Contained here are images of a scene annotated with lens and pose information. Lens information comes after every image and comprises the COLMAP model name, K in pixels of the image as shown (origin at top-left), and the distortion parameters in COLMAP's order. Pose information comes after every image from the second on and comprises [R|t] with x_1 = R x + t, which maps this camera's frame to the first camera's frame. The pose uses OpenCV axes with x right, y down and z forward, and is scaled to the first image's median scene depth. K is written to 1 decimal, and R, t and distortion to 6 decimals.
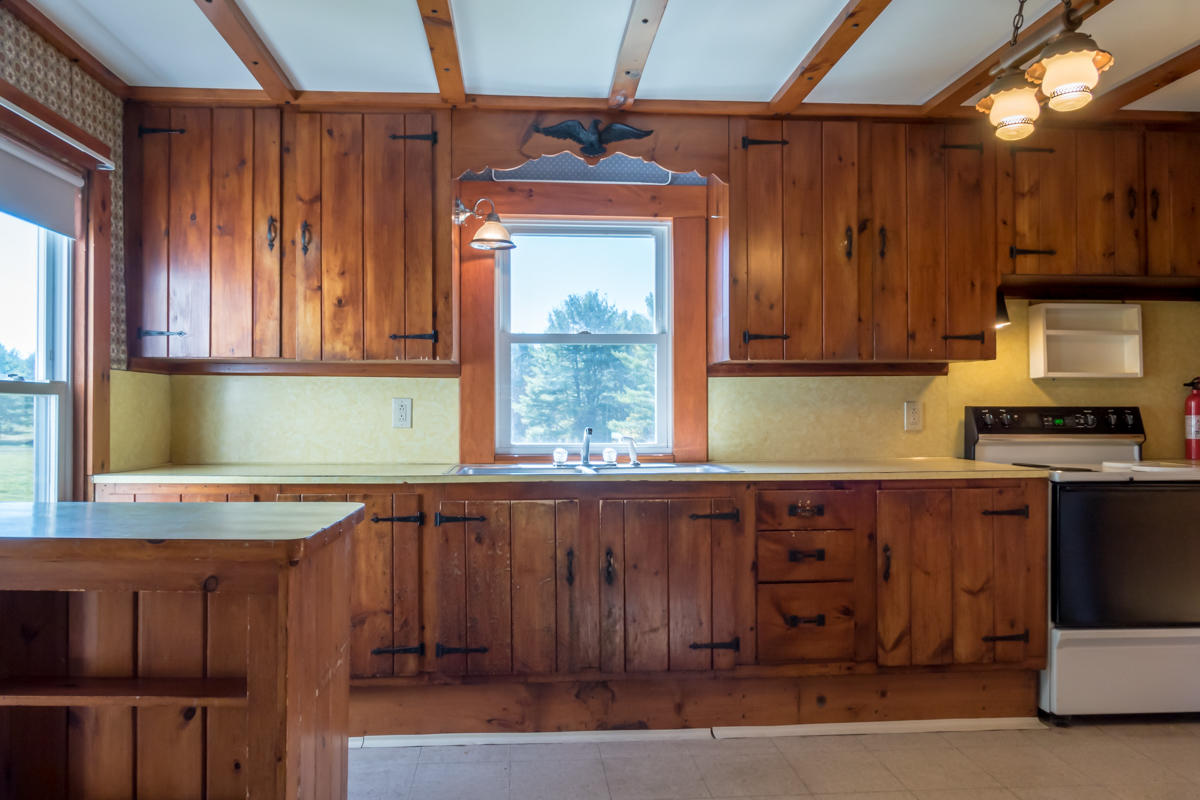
lens RADIAL K [[896.6, 0, 595.1], [0, 896.6, 395.9], [0, 0, 1]] dist [0.001304, -0.003501]
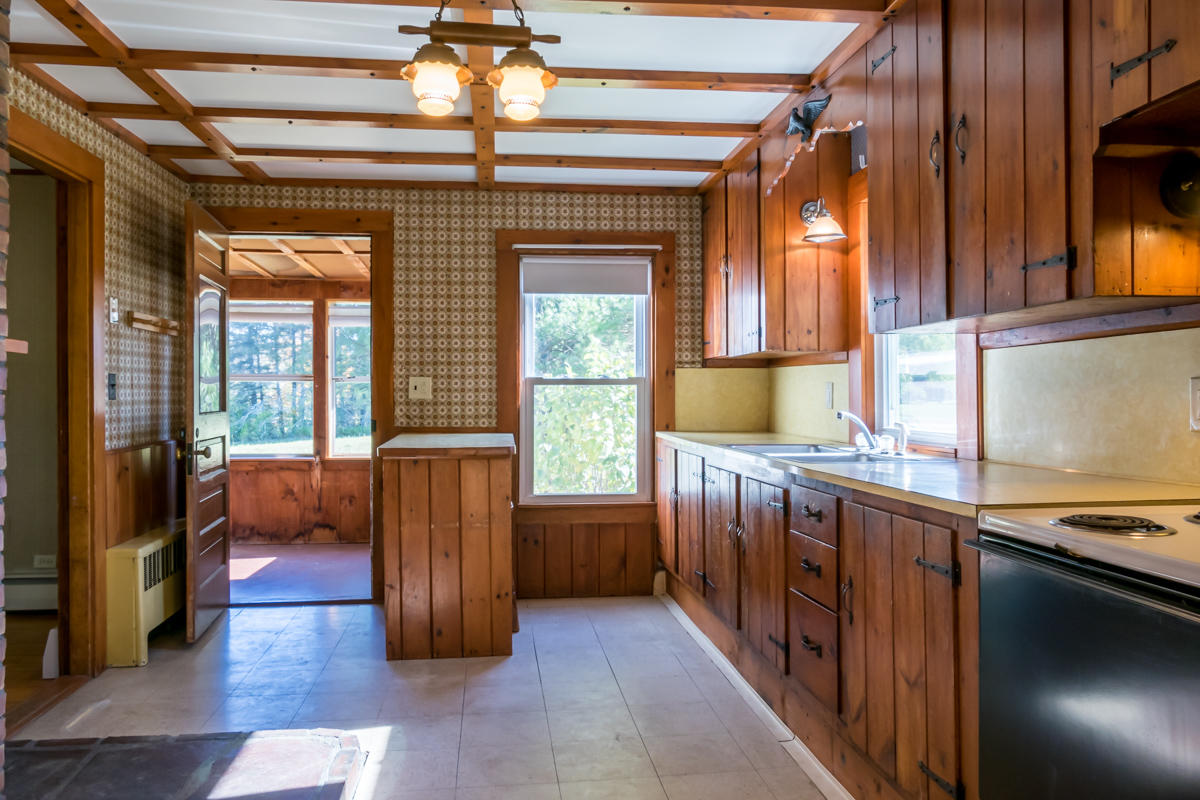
lens RADIAL K [[896.6, 0, 595.1], [0, 896.6, 395.9], [0, 0, 1]] dist [0.001304, -0.003501]
pose [[0.042374, 0.003523, -0.999096, 0.952156], [0.017382, 0.999840, 0.004262, 0.010188], [0.998951, -0.017547, 0.042306, 0.687111]]
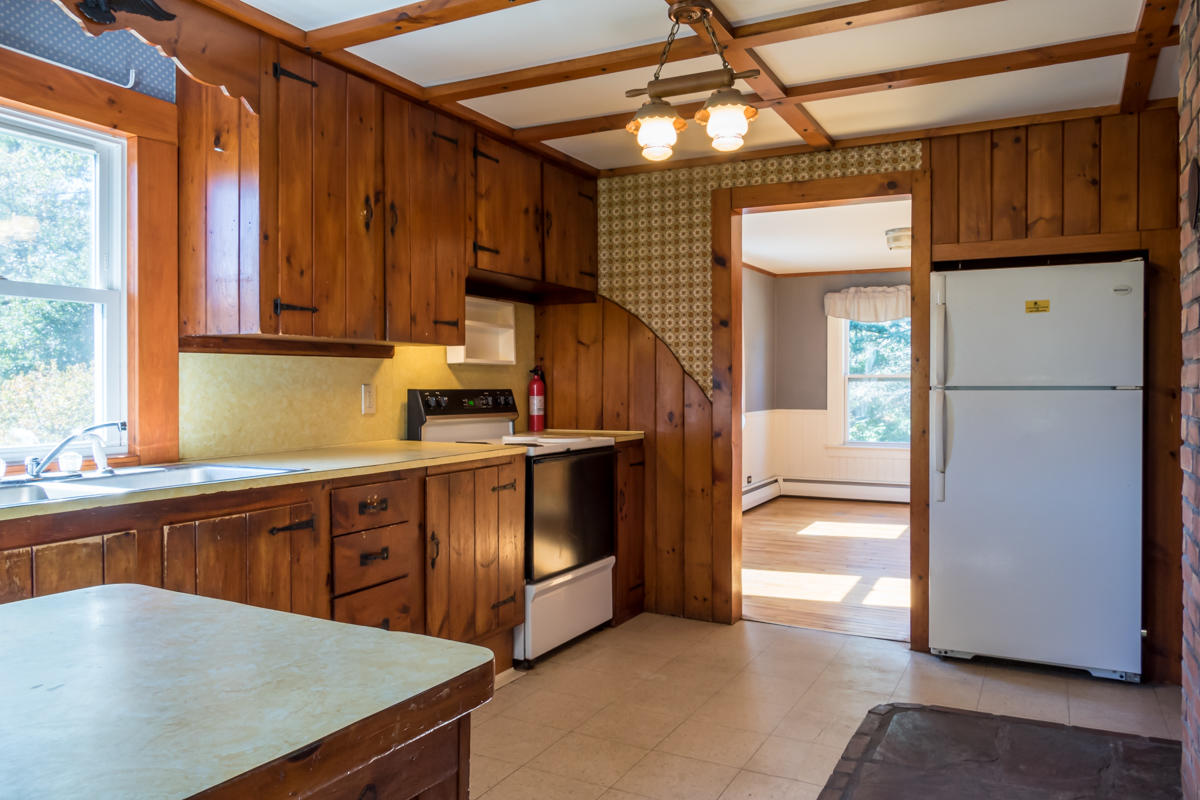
lens RADIAL K [[860.4, 0, 599.8], [0, 860.4, 388.0], [0, 0, 1]] dist [-0.002618, -0.000377]
pose [[0.536575, -0.000838, 0.843852, -0.332190], [-0.012366, 0.999884, 0.008856, -0.001162], [-0.843762, -0.015187, 0.536503, 0.314326]]
